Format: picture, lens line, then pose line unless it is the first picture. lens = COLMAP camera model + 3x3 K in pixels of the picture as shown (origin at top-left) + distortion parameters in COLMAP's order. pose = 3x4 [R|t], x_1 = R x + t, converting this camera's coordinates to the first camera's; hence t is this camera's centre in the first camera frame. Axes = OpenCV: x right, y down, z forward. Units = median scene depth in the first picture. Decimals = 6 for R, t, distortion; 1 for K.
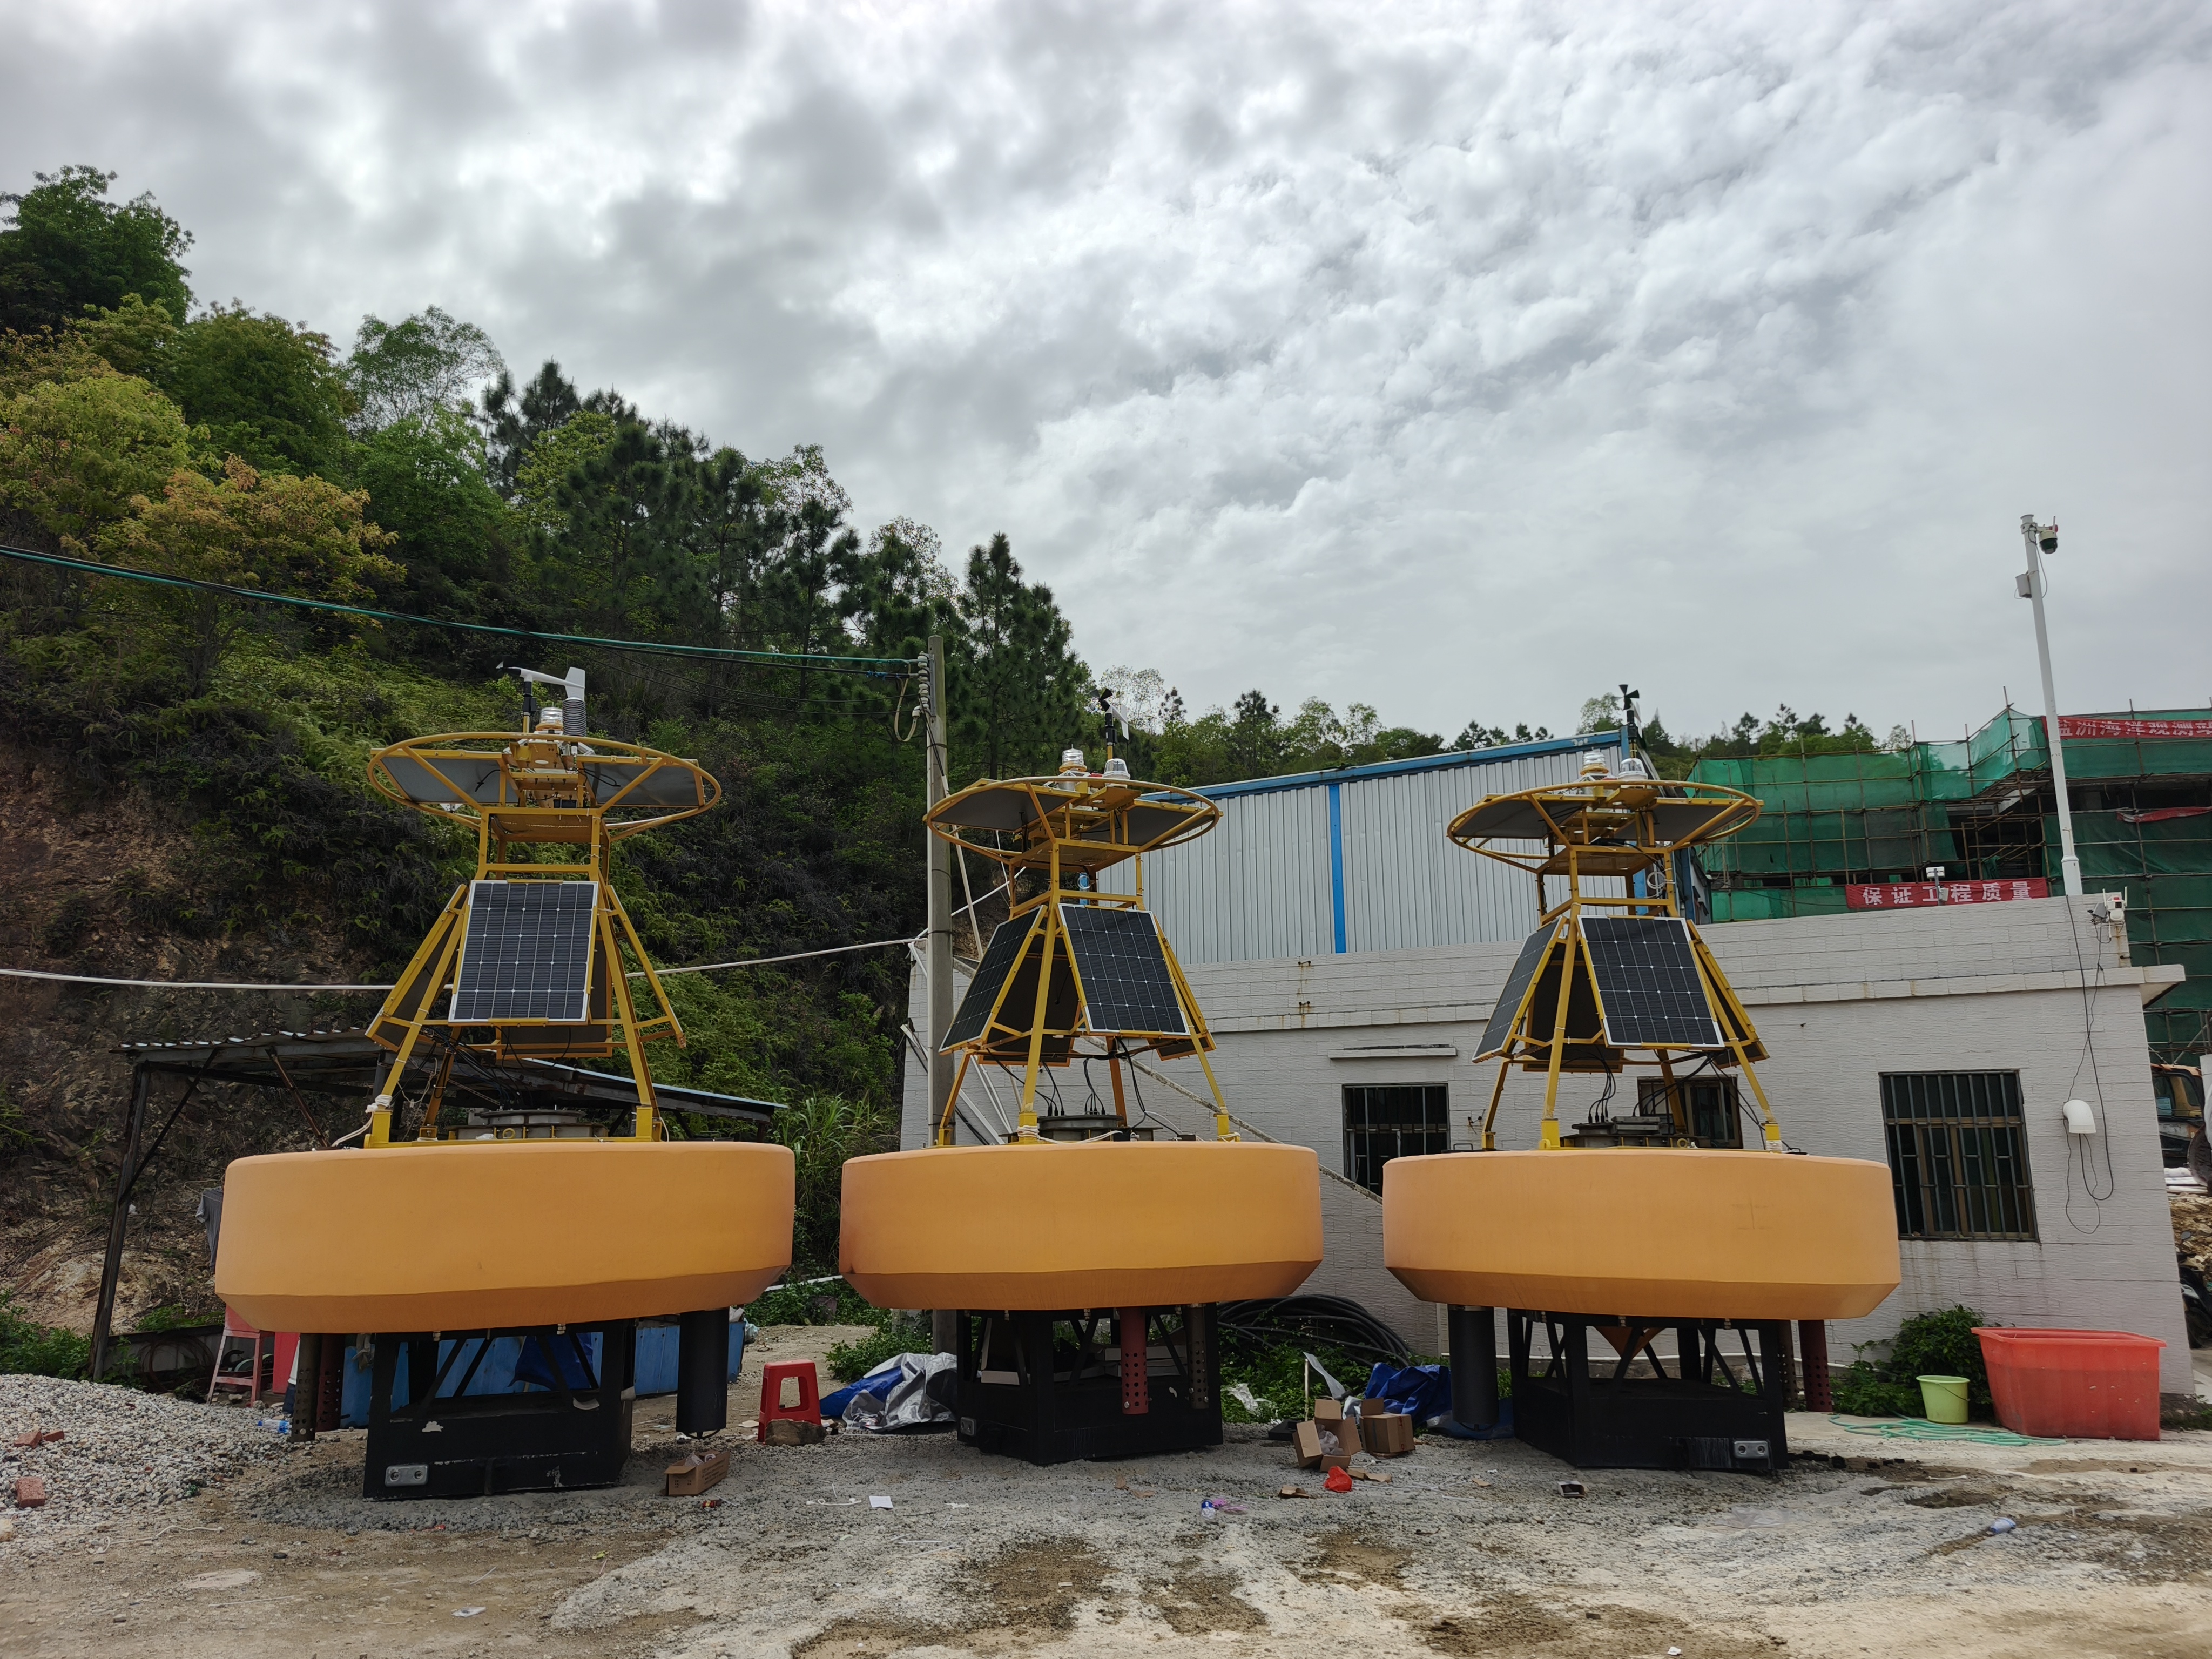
lens RADIAL K [[1503.2, 0, 1103.3], [0, 1503.2, 828.6], [0, 0, 1]] dist [-0.003677, -0.000842]
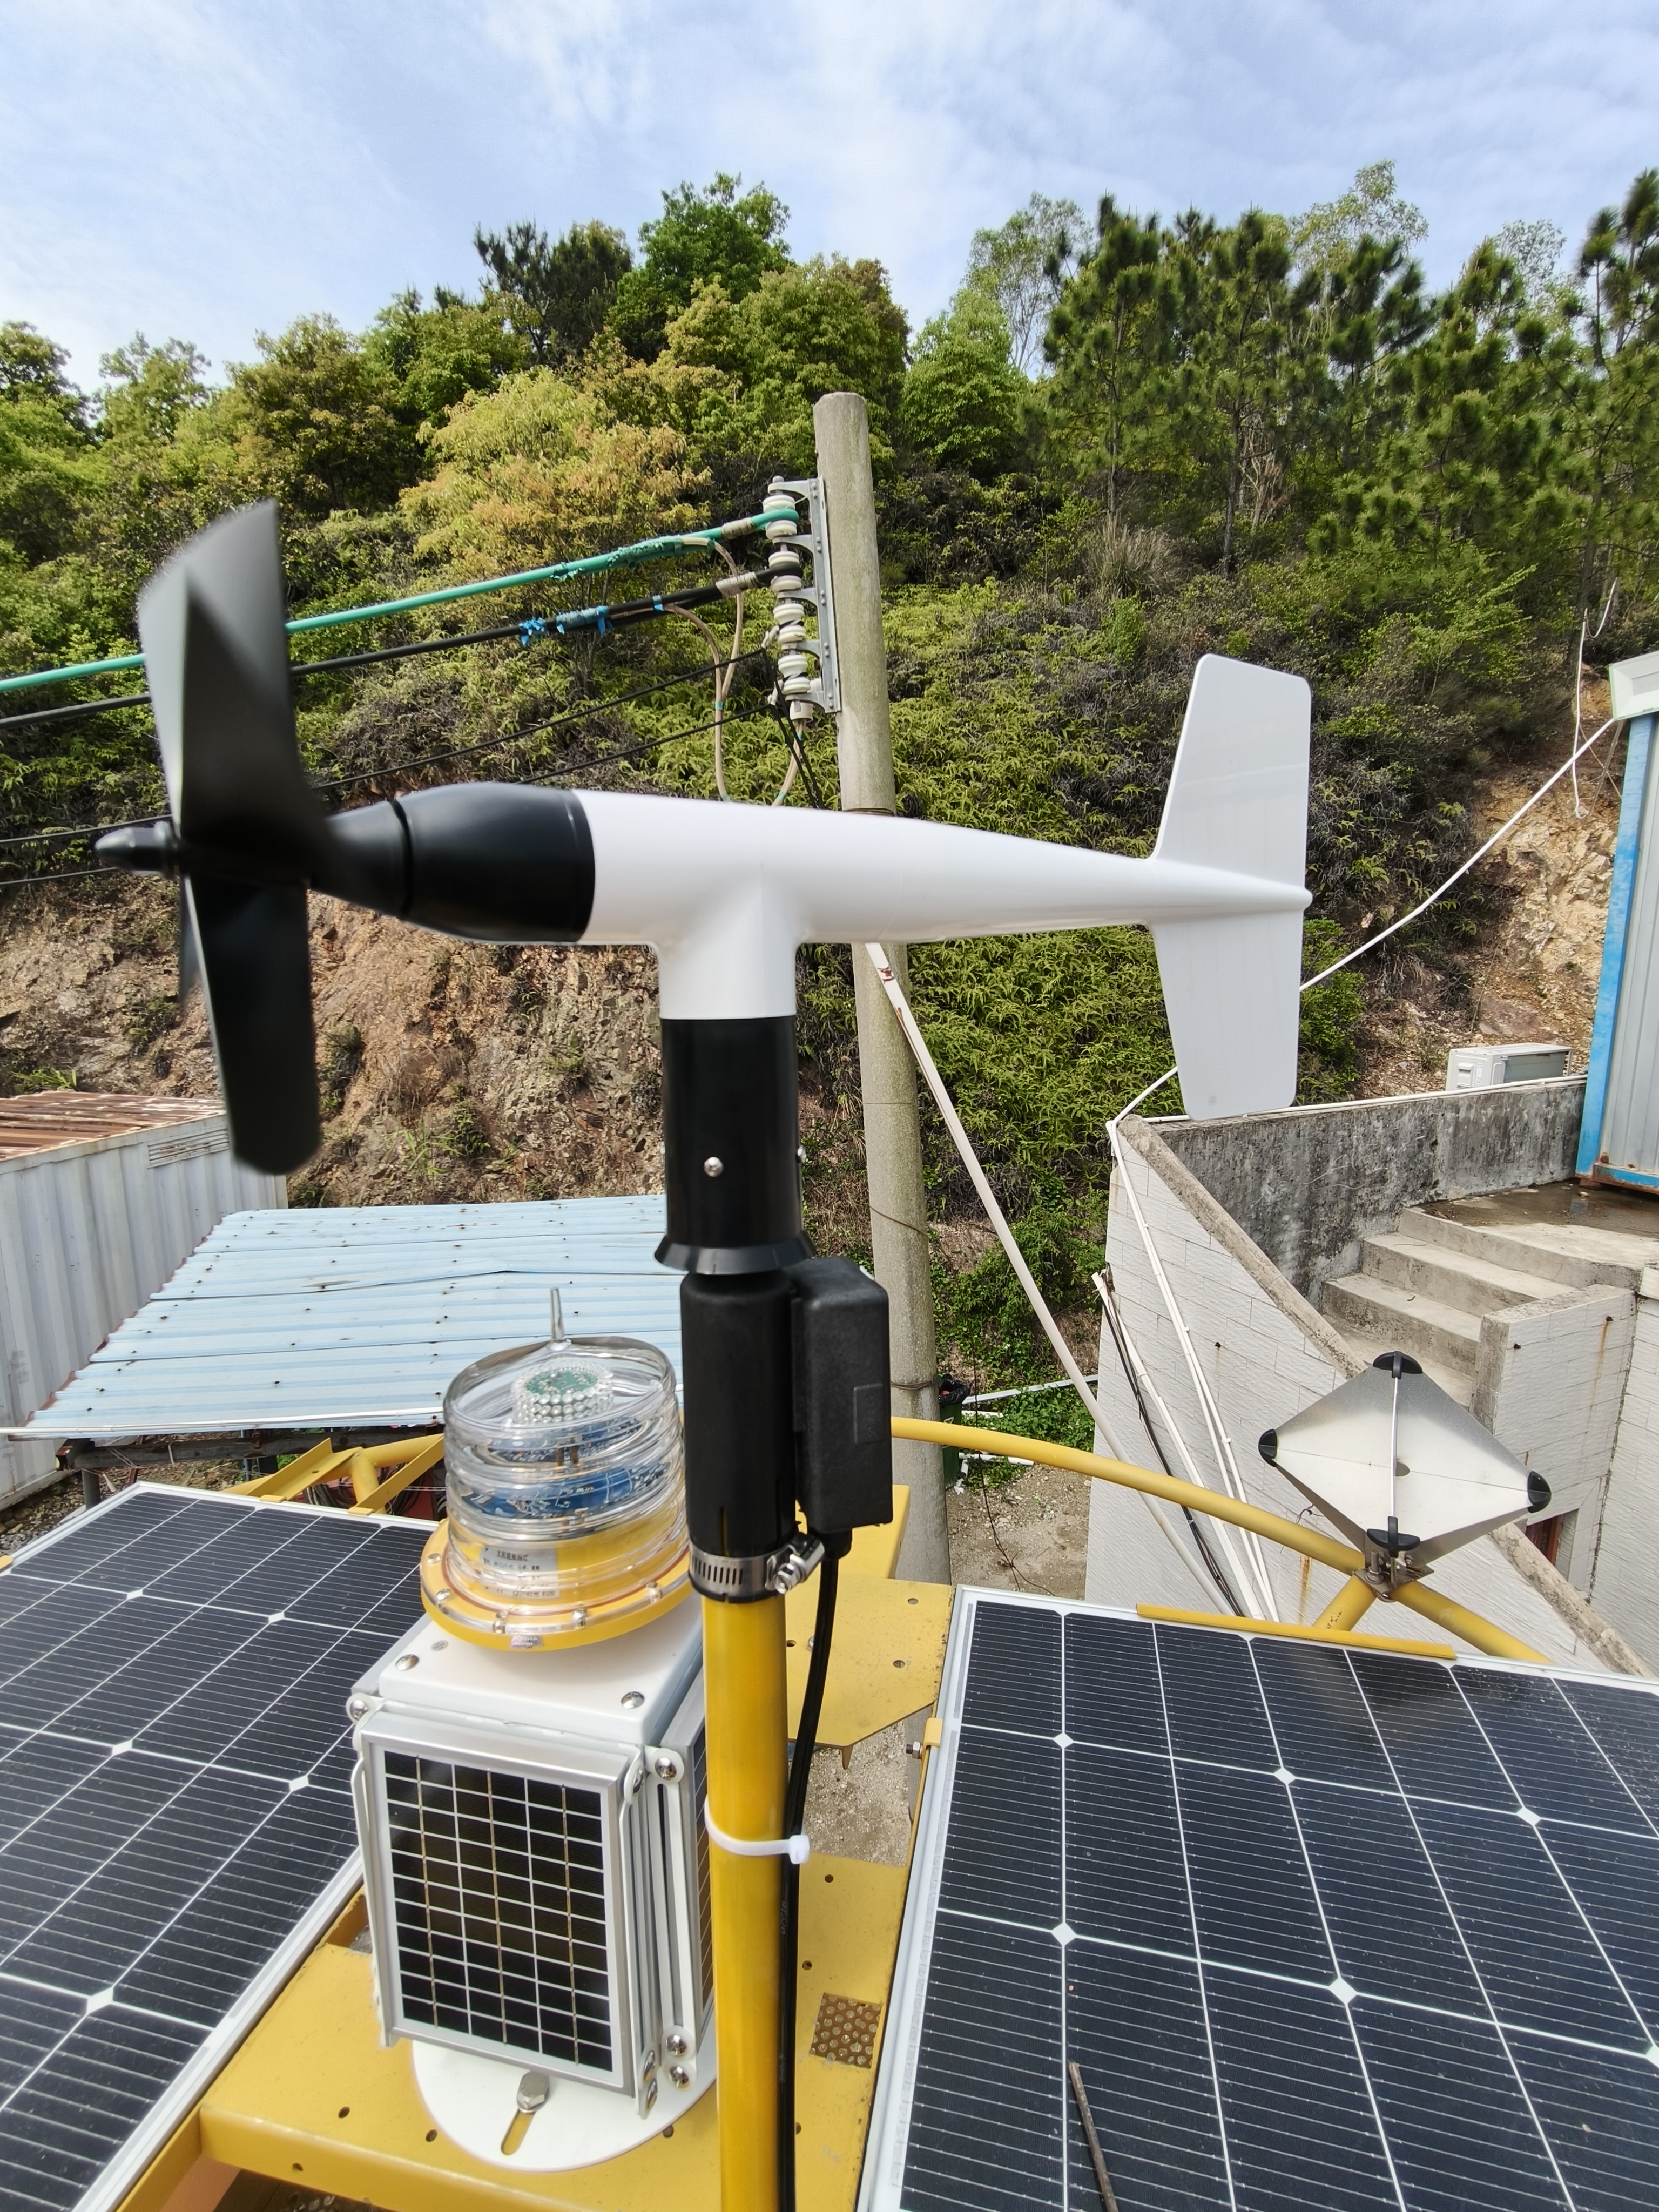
lens RADIAL K [[1021.1, 0, 821.9], [0, 1021.1, 1113.9], [0, 0, 1]] dist [-0.002543, 0.007794]
pose [[0.748877, 0.111961, -0.653184, 0.009721], [0.166940, 0.921971, 0.349430, -0.026553], [0.641339, -0.370722, 0.671752, 0.303841]]
